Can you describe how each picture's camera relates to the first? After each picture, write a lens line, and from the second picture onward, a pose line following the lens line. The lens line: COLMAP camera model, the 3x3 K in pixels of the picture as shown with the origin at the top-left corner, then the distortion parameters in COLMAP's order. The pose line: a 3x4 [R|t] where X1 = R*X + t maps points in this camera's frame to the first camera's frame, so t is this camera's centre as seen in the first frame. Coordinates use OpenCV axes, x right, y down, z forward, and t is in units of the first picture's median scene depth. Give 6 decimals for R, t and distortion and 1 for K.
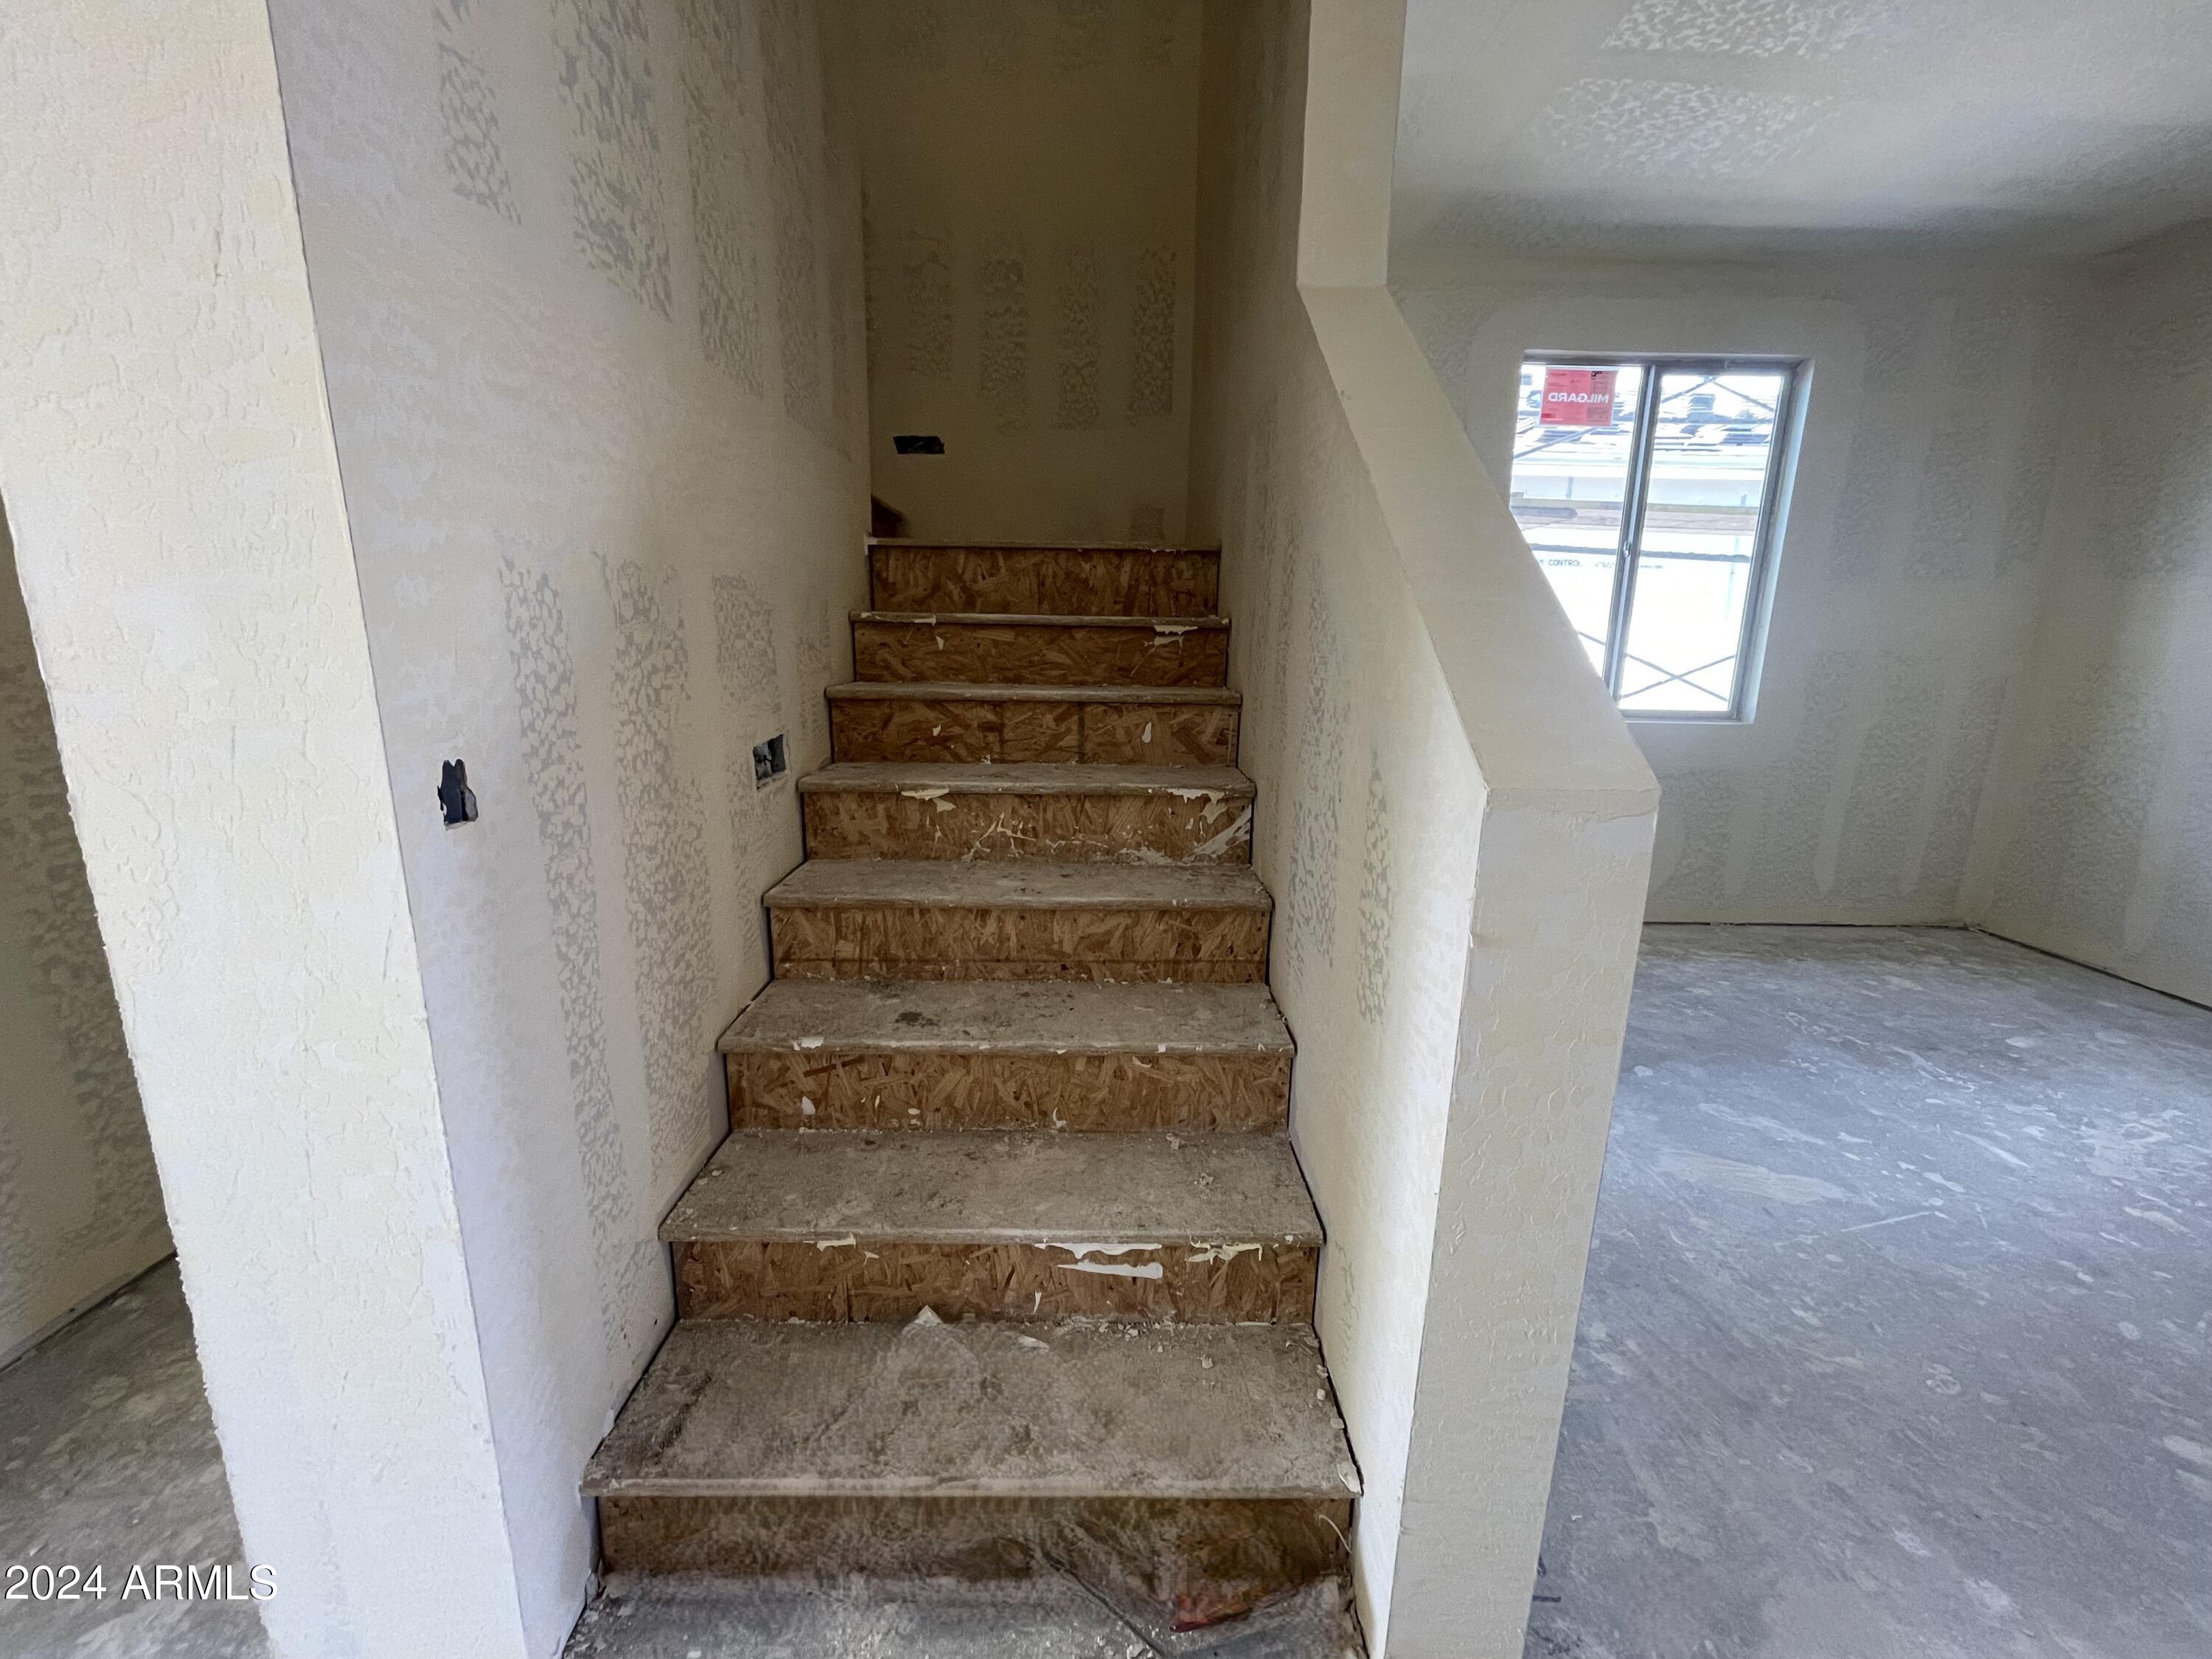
lens RADIAL K [[886.8, 0, 1100.6], [0, 886.8, 834.0], [0, 0, 1]] dist [-0.004653, 0.000249]
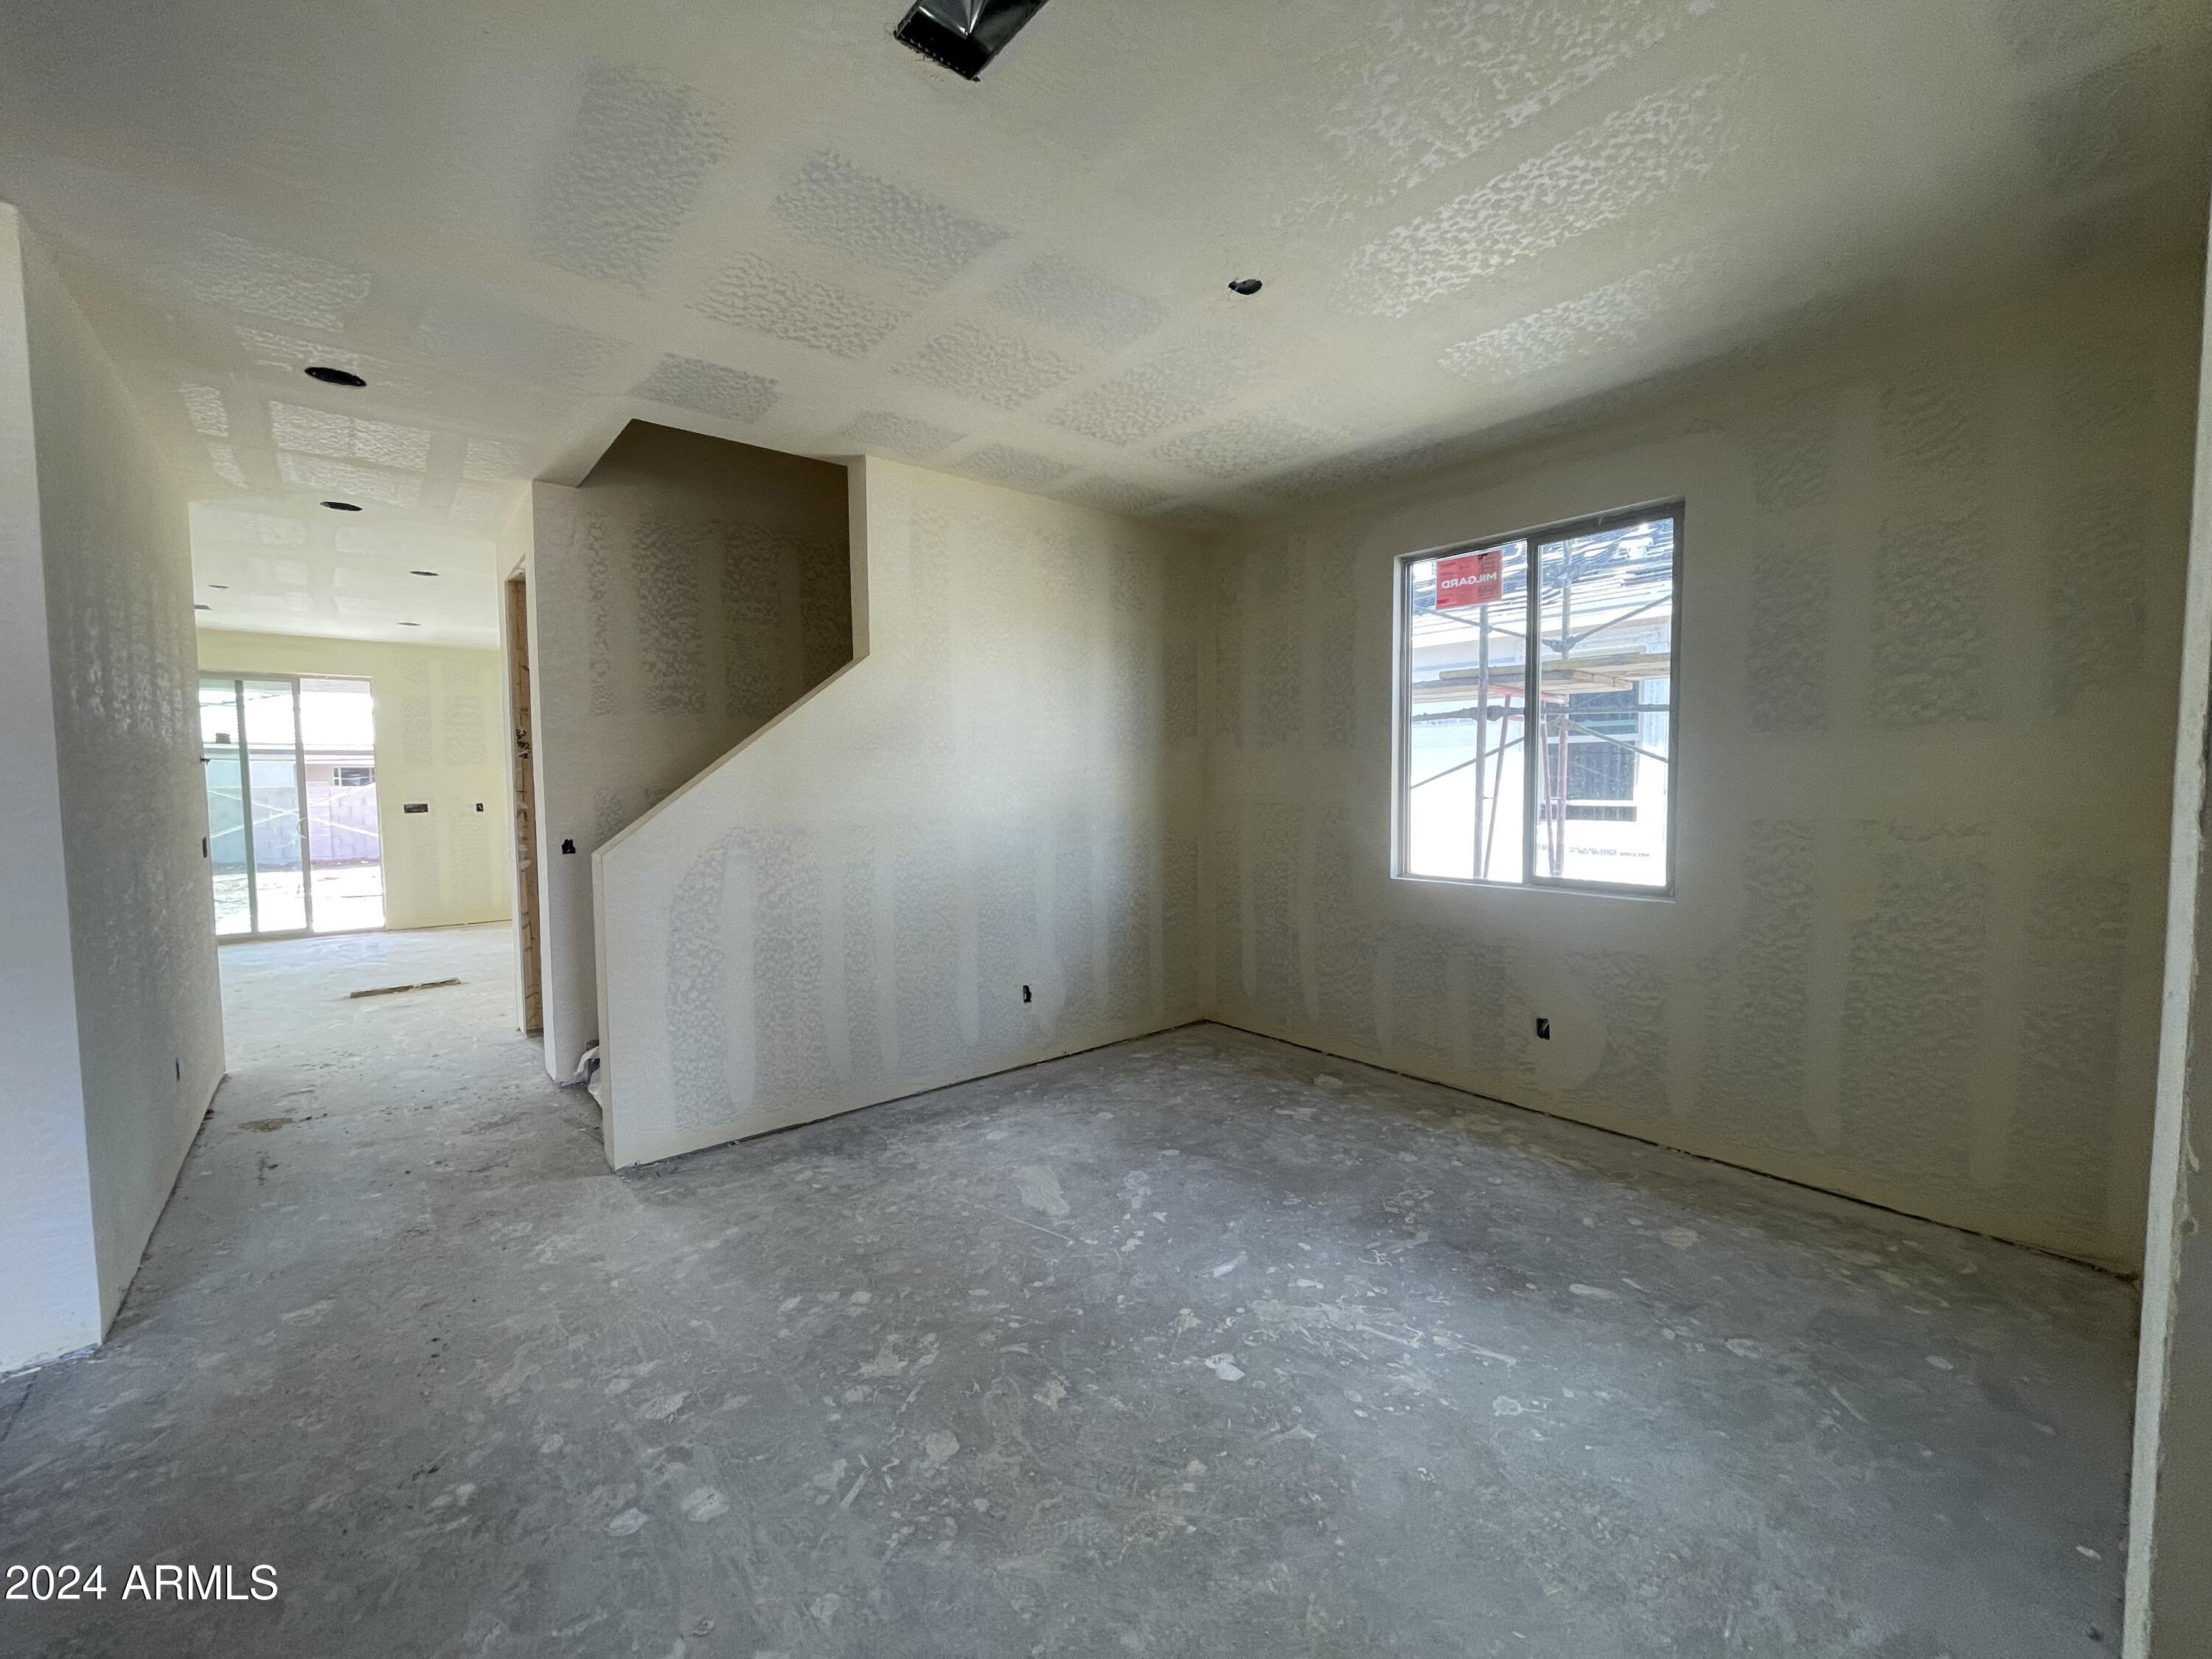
lens RADIAL K [[886.8, 0, 1098.4], [0, 886.8, 828.4], [0, 0, 1]] dist [-0.004653, 0.000249]
pose [[0.640695, 0.026841, -0.767326, 1.139190], [-0.156818, 0.982896, -0.096556, -0.030204], [0.751610, 0.182193, 0.633946, 0.048727]]
